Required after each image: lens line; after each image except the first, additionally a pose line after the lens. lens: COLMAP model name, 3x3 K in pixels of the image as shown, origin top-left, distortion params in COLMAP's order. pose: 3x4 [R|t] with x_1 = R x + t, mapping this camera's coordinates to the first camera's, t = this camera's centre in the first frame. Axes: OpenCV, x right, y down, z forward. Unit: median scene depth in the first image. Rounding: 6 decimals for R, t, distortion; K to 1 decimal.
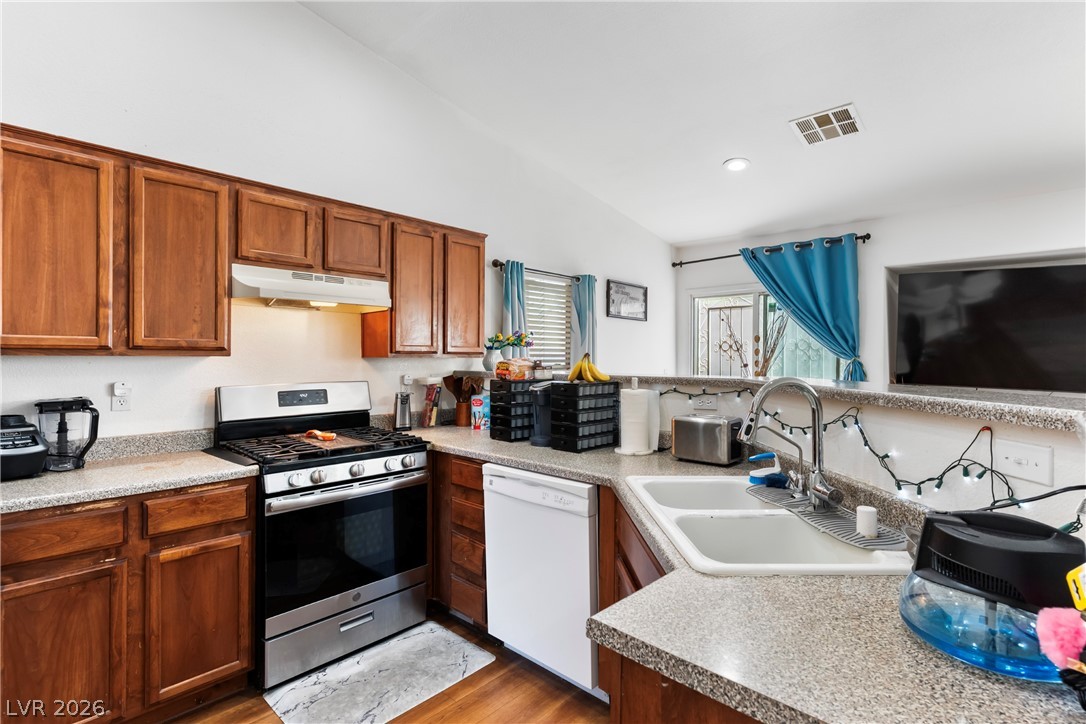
lens RADIAL K [[519.3, 0, 548.4], [0, 519.3, 362.2], [0, 0, 1]] dist [-0.001138, 0.000578]
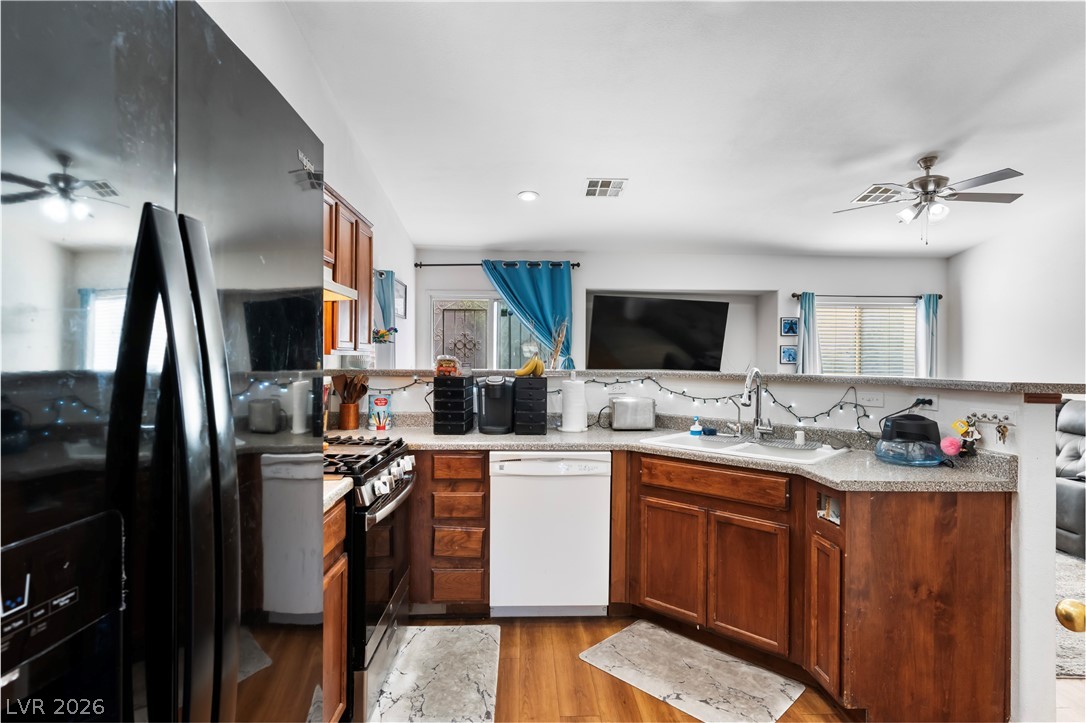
lens RADIAL K [[555.3, 0, 537.4], [0, 555.3, 360.8], [0, 0, 1]] dist [-0.012703, -0.000697]
pose [[0.715611, -0.003962, 0.698487, -0.798827], [0.001232, 0.999990, 0.004411, -0.002336], [-0.698498, -0.002296, 0.715609, 0.085878]]
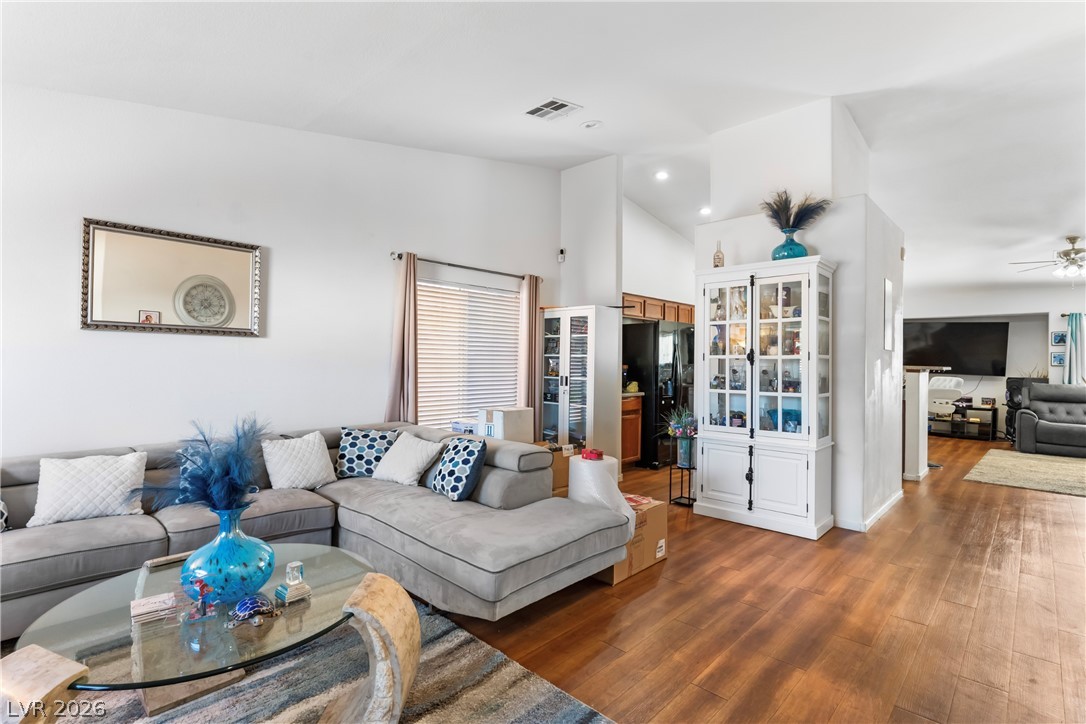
lens RADIAL K [[519.3, 0, 542.0], [0, 519.3, 358.8], [0, 0, 1]] dist [-0.001138, 0.000578]
pose [[0.999936, 0.006582, -0.009225, -1.374042], [-0.006673, 0.999929, -0.009866, 0.031248], [0.009160, 0.009927, 0.999909, -2.137641]]
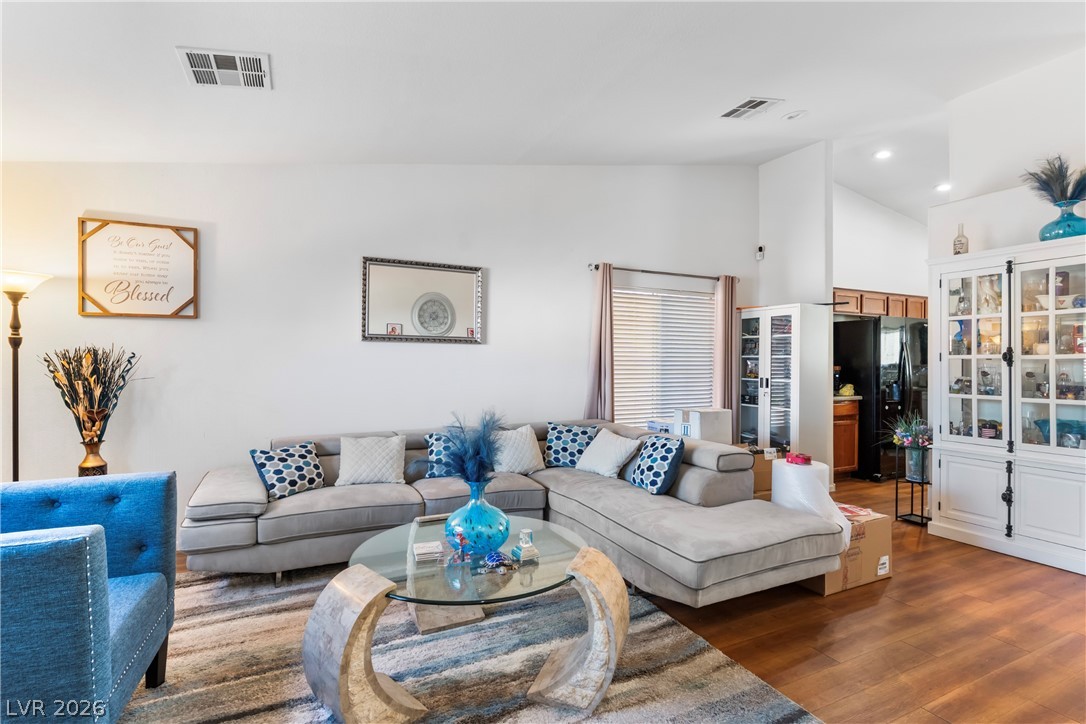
lens RADIAL K [[519.3, 0, 518.6], [0, 519.3, 361.3], [0, 0, 1]] dist [-0.001138, 0.000578]
pose [[0.920340, -0.000878, -0.391119, -1.398361], [-0.000990, 0.999989, -0.004576, 0.023988], [0.391118, 0.004599, 0.920329, -2.312907]]
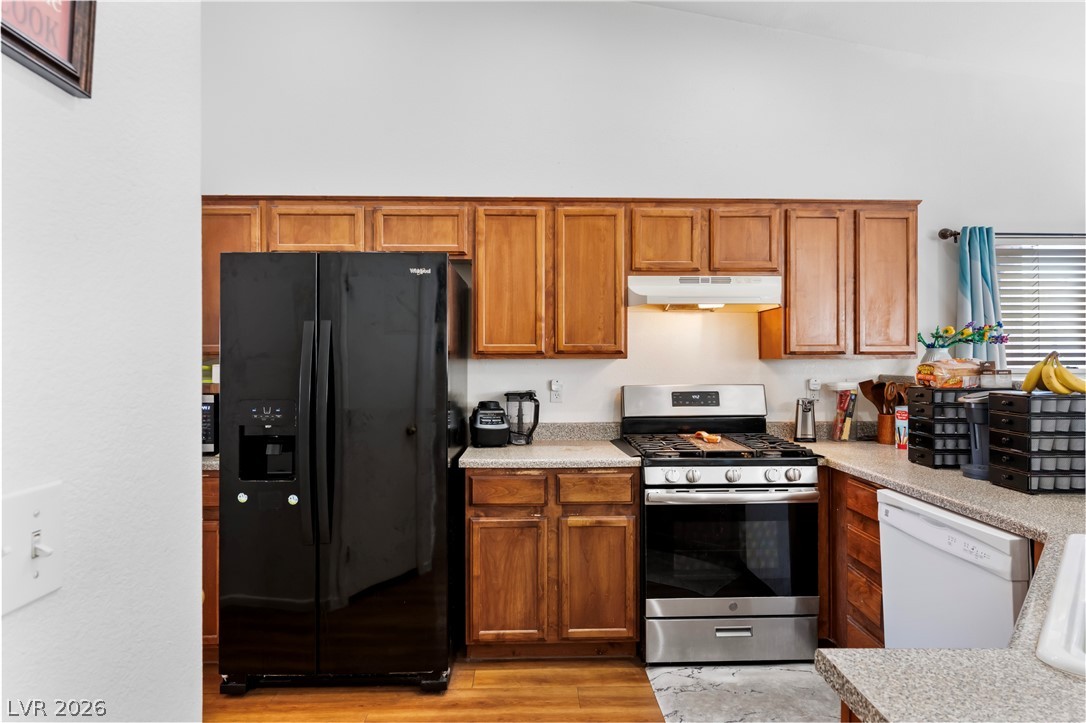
lens RADIAL K [[594.9, 0, 557.8], [0, 594.9, 365.3], [0, 0, 1]] dist [-0.005423, 0.001927]
pose [[0.709021, 0.002904, -0.705181, 0.159791], [-0.001606, 0.999996, 0.002503, 0.000122], [0.705185, -0.000642, 0.709023, -0.014877]]
